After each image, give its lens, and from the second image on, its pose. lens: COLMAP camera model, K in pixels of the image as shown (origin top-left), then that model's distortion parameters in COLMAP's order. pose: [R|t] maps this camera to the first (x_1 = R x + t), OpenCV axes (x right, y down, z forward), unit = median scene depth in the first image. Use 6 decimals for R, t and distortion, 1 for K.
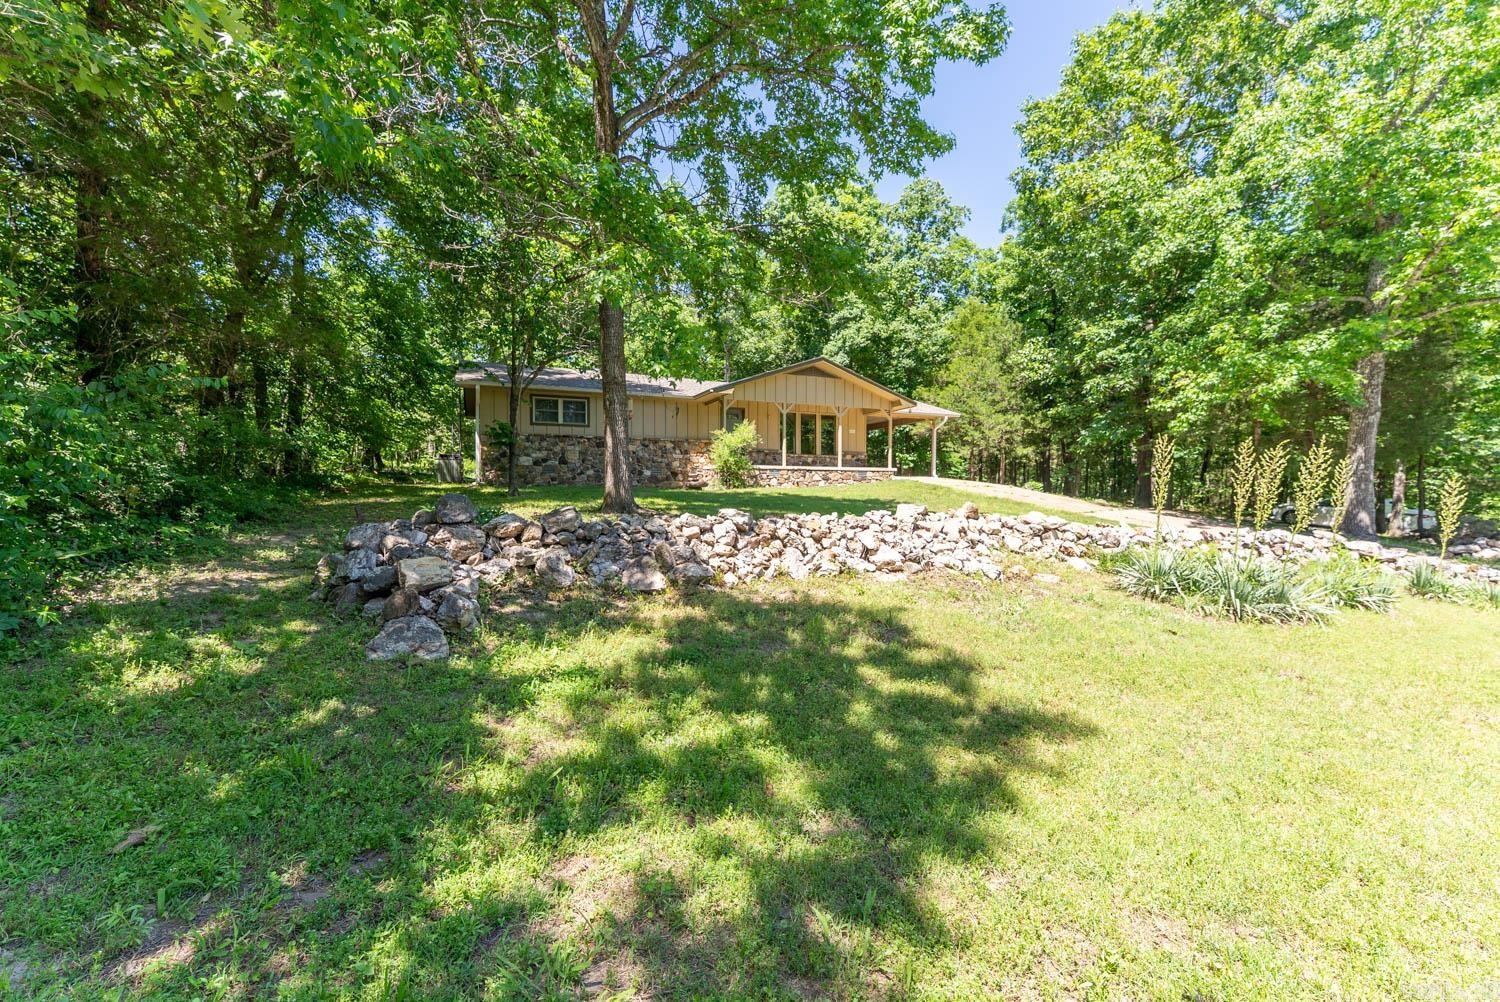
lens RADIAL K [[601.6, 0, 745.2], [0, 601.6, 503.8], [0, 0, 1]] dist [-0.001746, 0.000125]
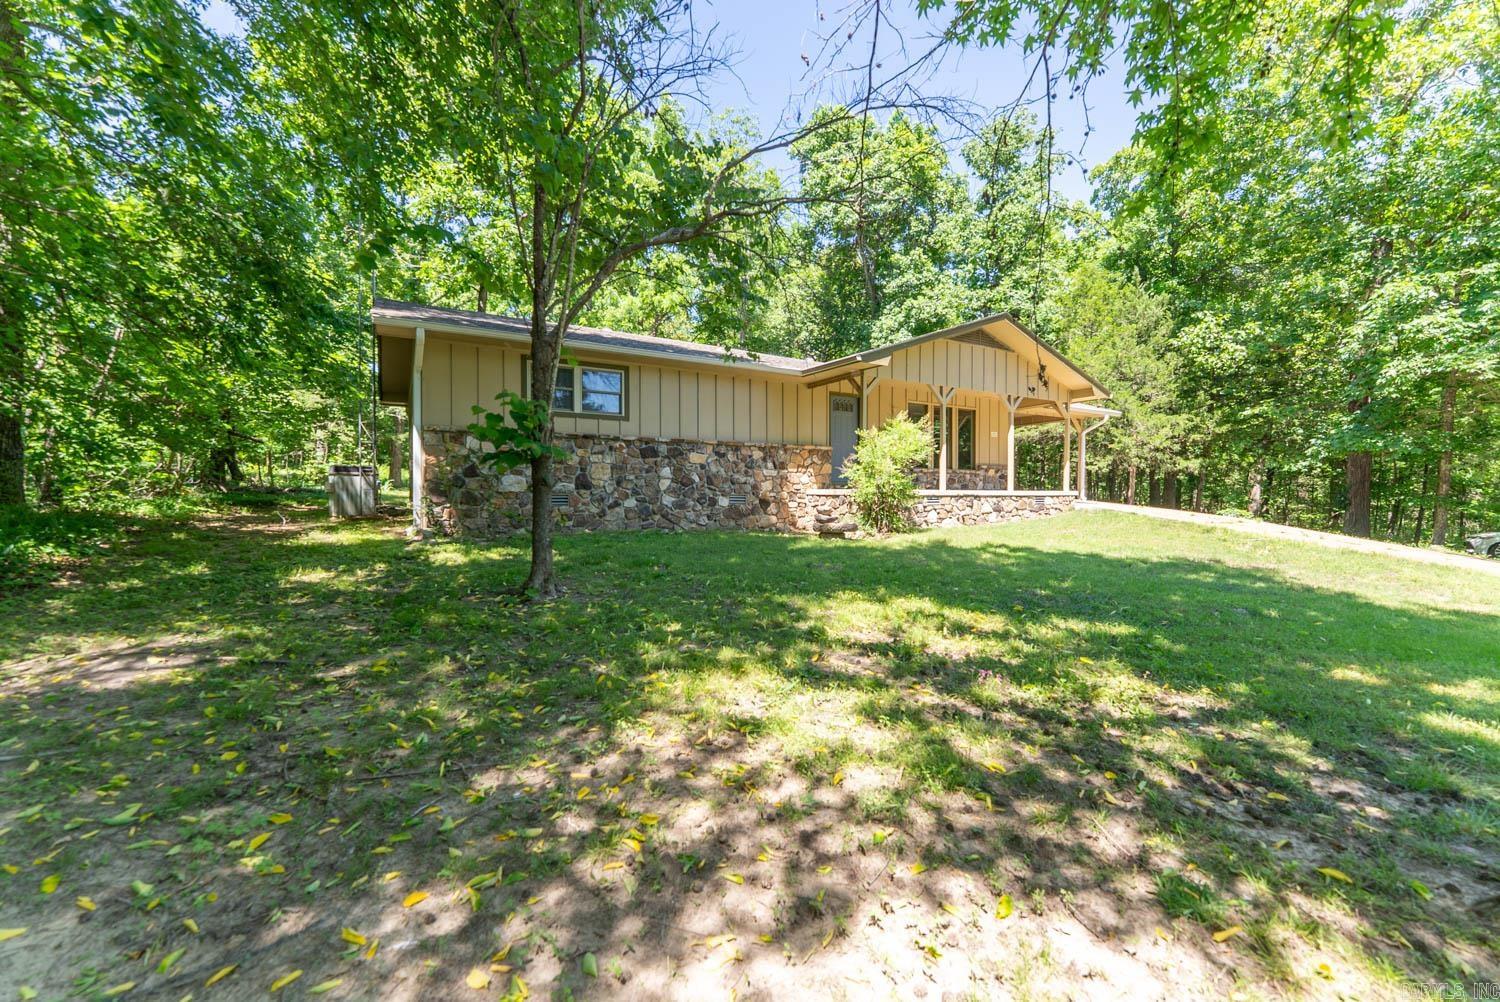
lens RADIAL K [[601.6, 0, 745.2], [0, 601.6, 503.8], [0, 0, 1]] dist [-0.001746, 0.000125]
pose [[0.991550, -0.001396, 0.129719, -0.210324], [0.001297, 0.999999, 0.000850, -0.048538], [-0.129720, -0.000674, 0.991550, 0.411041]]
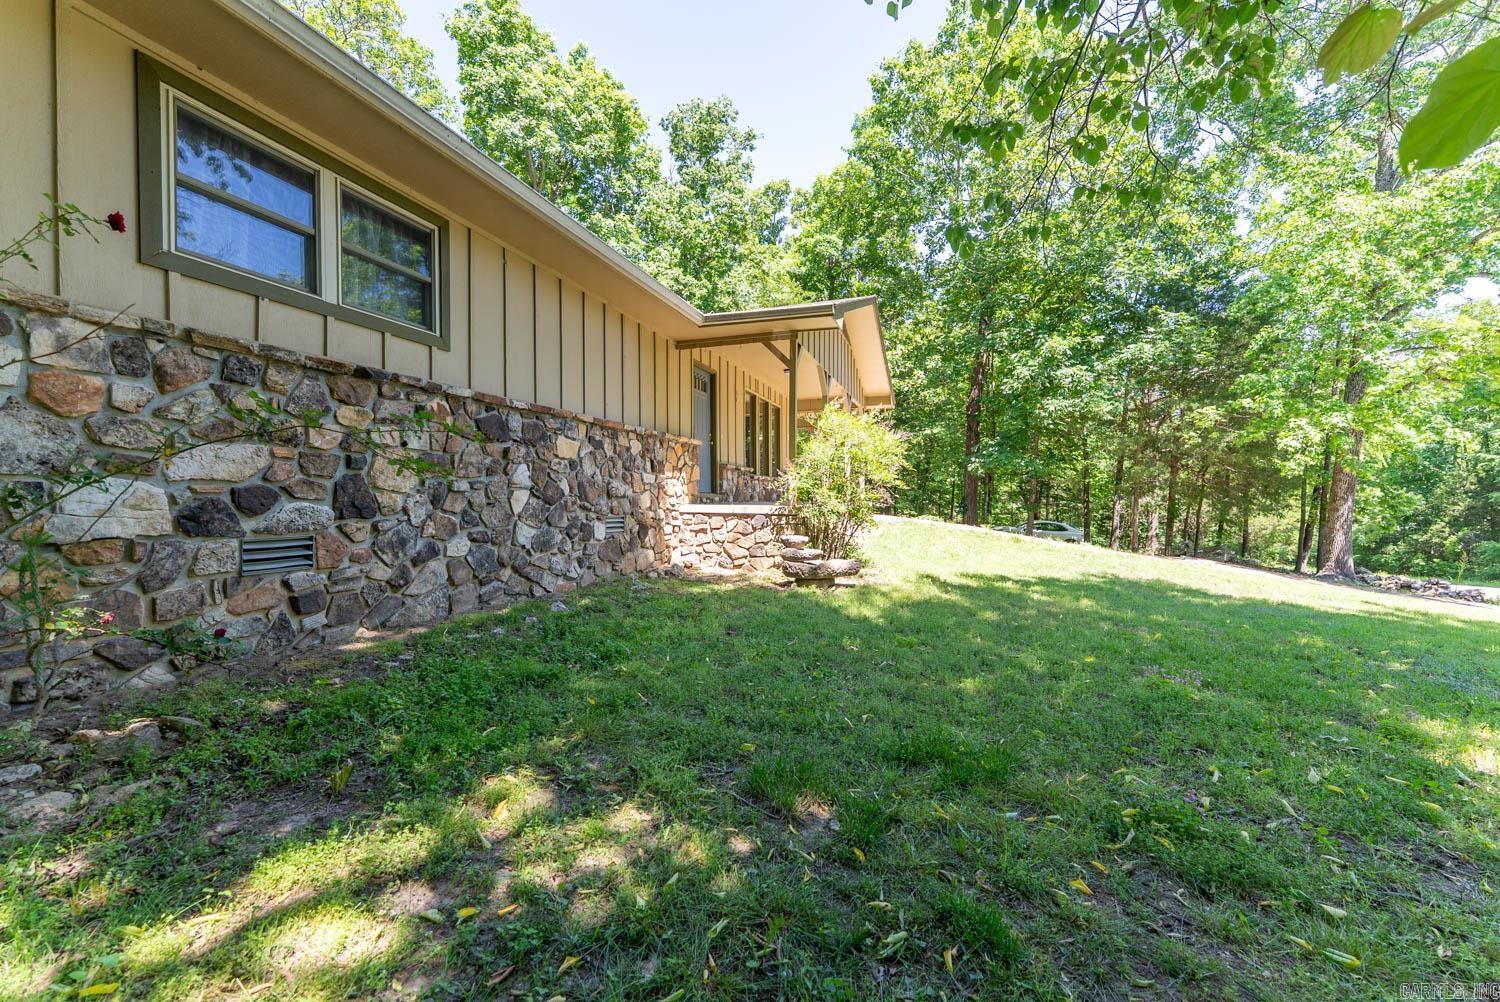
lens RADIAL K [[601.6, 0, 745.2], [0, 601.6, 503.8], [0, 0, 1]] dist [-0.001746, 0.000125]
pose [[0.667887, -0.009227, 0.744206, -0.333059], [0.011218, 0.999934, 0.002330, -0.063675], [-0.744178, 0.006793, 0.667946, 0.713868]]
